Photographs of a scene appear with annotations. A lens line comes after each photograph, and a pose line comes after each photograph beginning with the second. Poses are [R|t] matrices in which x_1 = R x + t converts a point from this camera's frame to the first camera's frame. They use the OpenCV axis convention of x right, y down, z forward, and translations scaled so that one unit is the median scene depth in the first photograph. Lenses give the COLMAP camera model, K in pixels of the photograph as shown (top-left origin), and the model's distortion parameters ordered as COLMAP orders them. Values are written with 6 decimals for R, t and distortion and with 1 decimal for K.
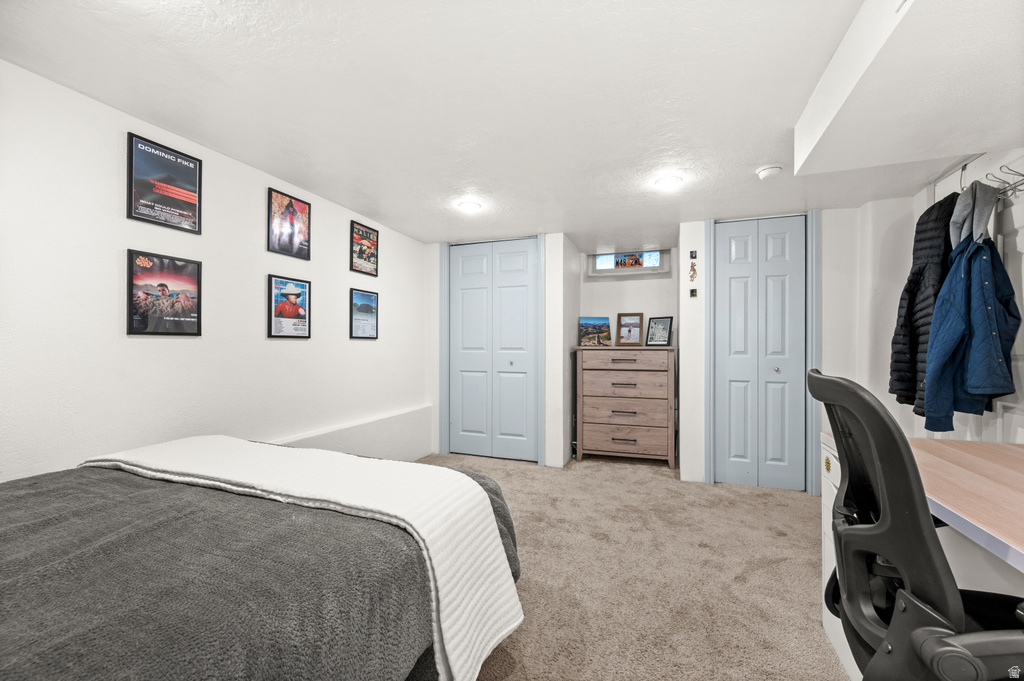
lens RADIAL K [[407.2, 0, 513.9], [0, 407.2, 348.5], [0, 0, 1]] dist [0.001054, 0.000004]
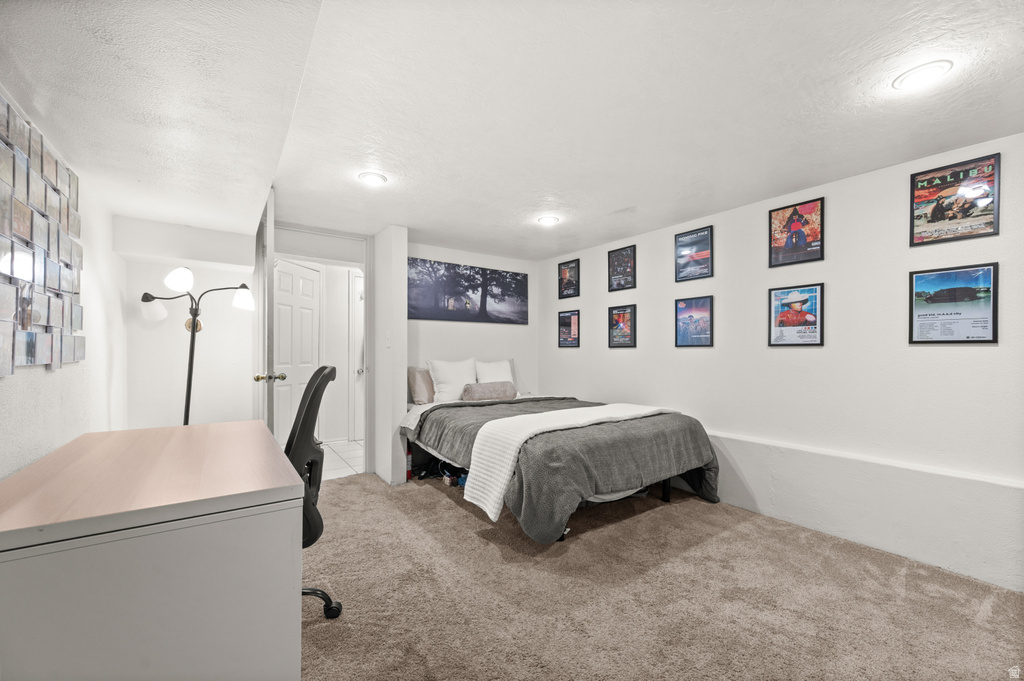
lens RADIAL K [[407.2, 0, 513.9], [0, 407.2, 348.5], [0, 0, 1]] dist [0.001054, 0.000004]
pose [[-0.541666, -0.002847, -0.840589, 0.661884], [-0.002956, 0.999995, -0.001483, -0.016046], [0.840589, 0.001681, -0.541671, 0.953755]]
